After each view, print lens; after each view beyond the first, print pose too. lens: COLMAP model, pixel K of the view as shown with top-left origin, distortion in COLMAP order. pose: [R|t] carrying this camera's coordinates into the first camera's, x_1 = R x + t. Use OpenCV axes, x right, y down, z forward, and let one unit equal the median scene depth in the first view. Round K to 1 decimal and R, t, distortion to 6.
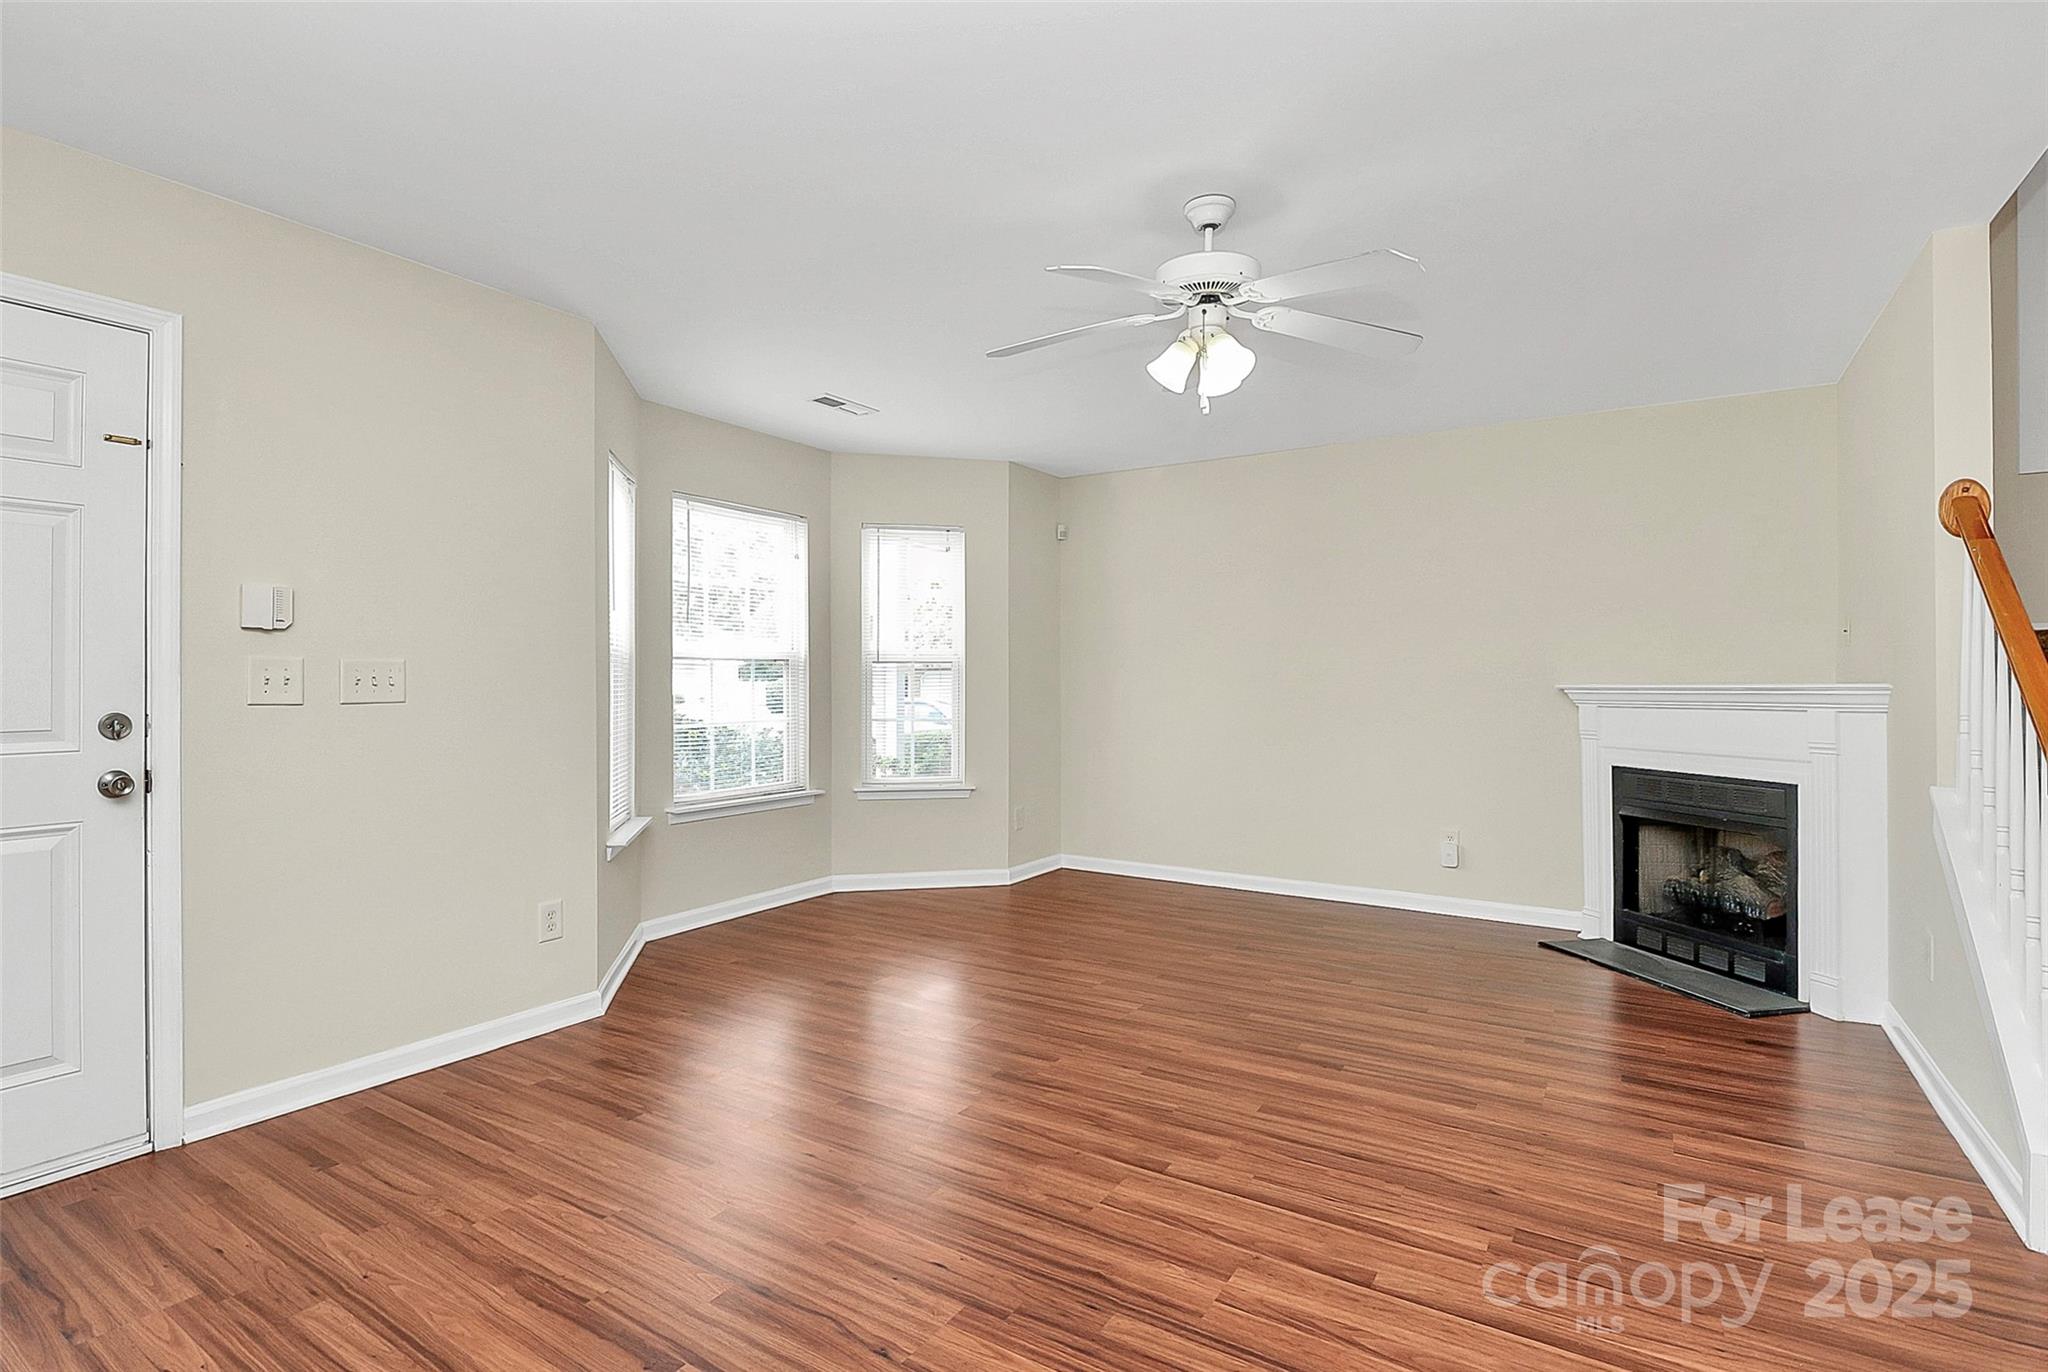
lens RADIAL K [[976.2, 0, 1020.8], [0, 976.2, 676.4], [0, 0, 1]] dist [0.008172, -0.011857]
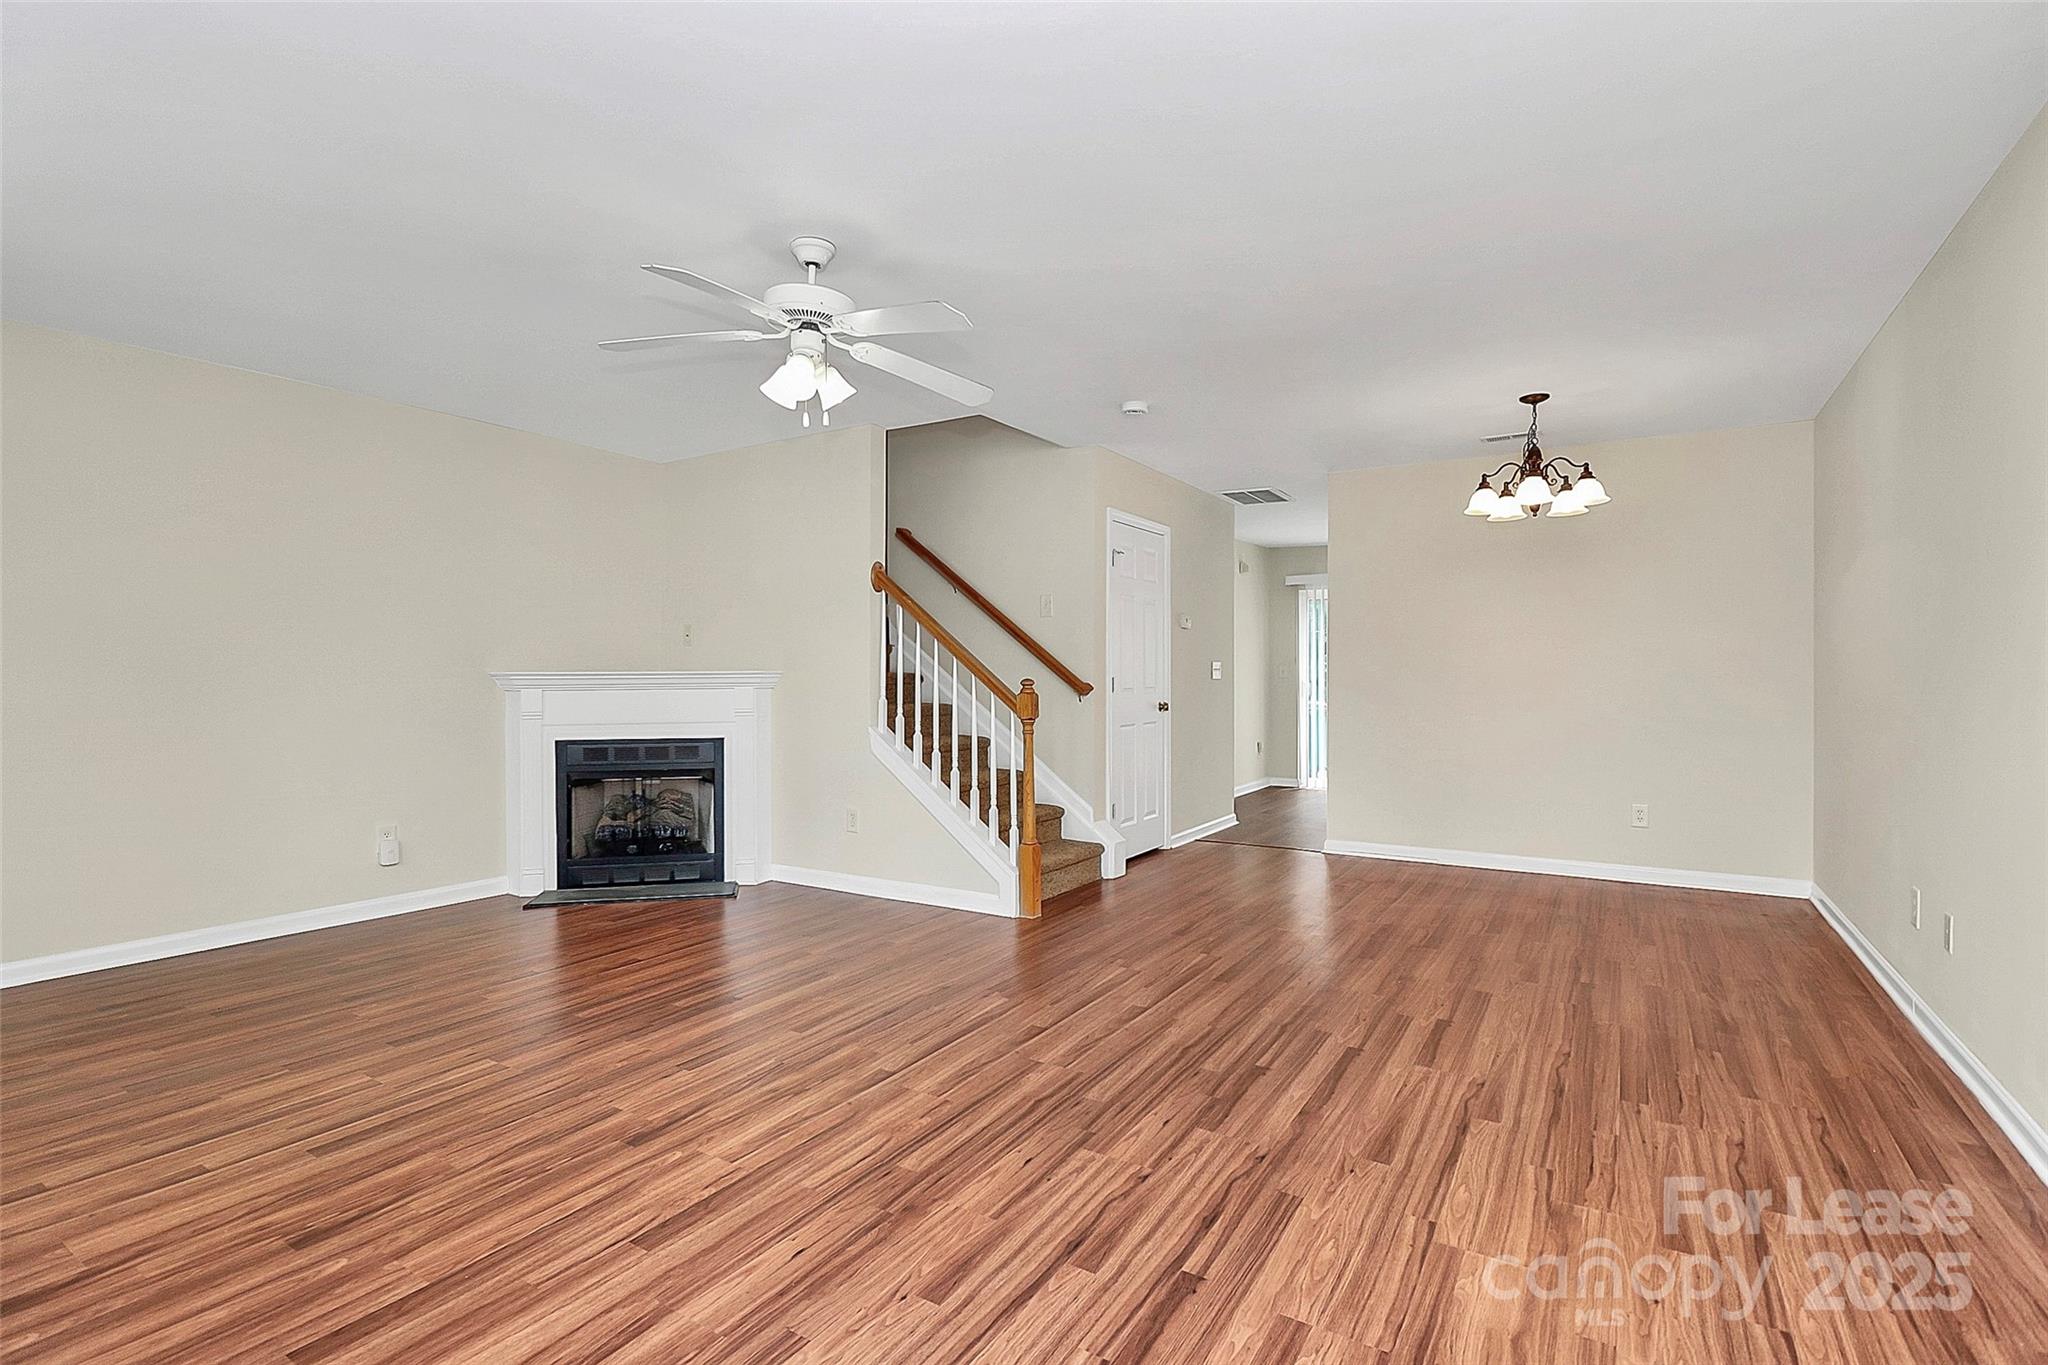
lens RADIAL K [[961.5, 0, 1010.5], [0, 961.5, 659.8], [0, 0, 1]] dist [0.000057, -0.012384]
pose [[0.000928, 0.016664, 0.999861, -0.706629], [-0.004679, 0.999850, -0.016659, 0.015094], [-0.999989, -0.004663, 0.001005, 0.585790]]
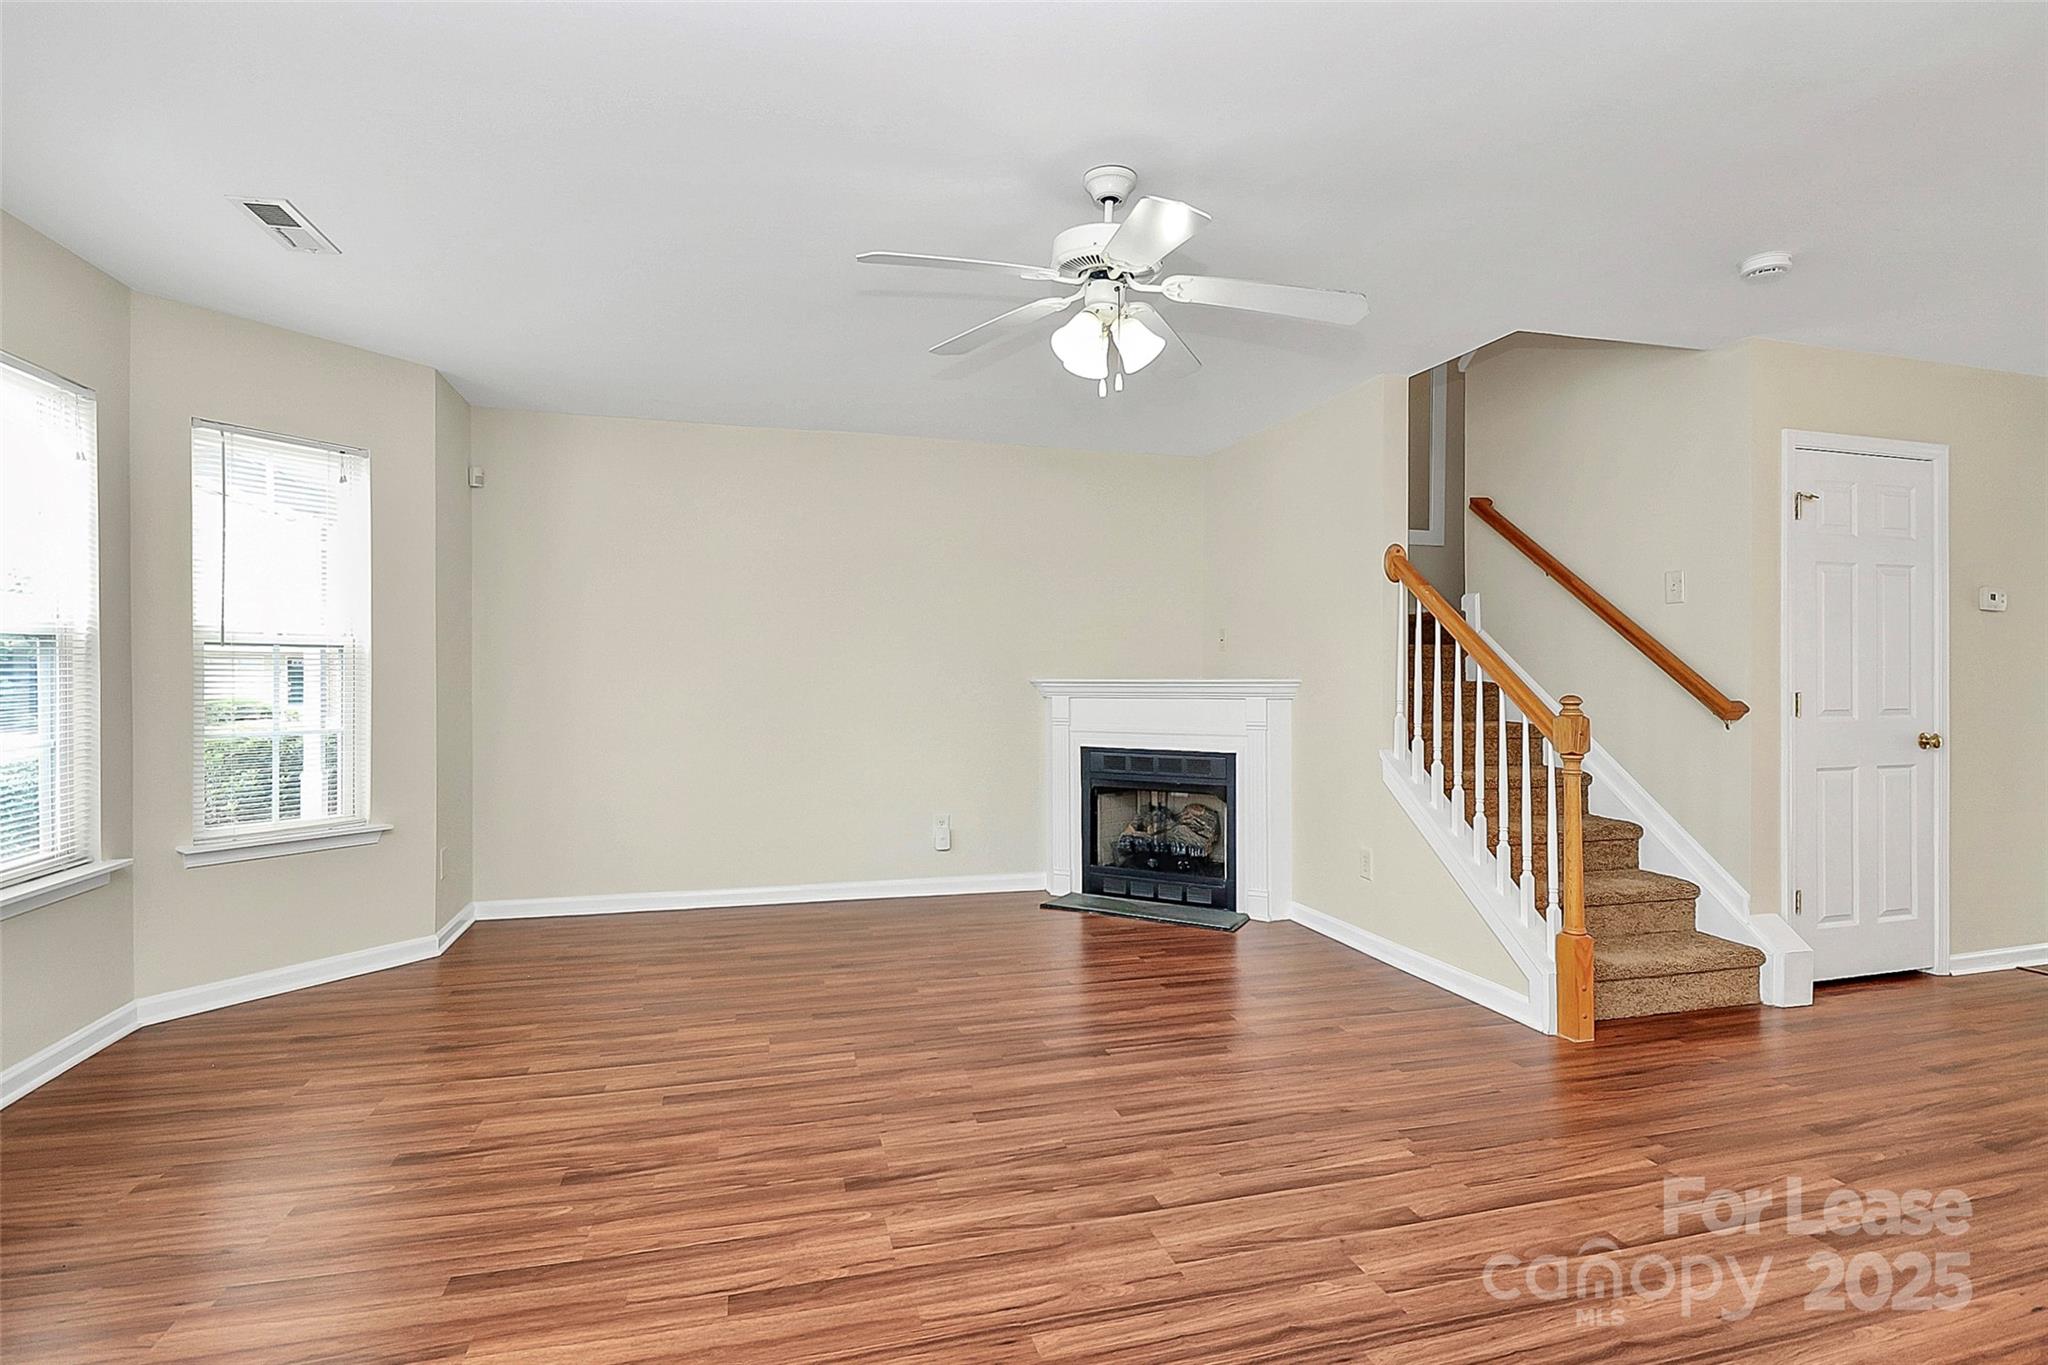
lens RADIAL K [[984.7, 0, 1010.9], [0, 984.7, 665.6], [0, 0, 1]] dist [0.006816, -0.013335]
pose [[0.674310, 0.008712, 0.738397, -0.441826], [-0.007261, 0.999960, -0.005167, -0.000930], [-0.738413, -0.001877, 0.674346, 0.324348]]
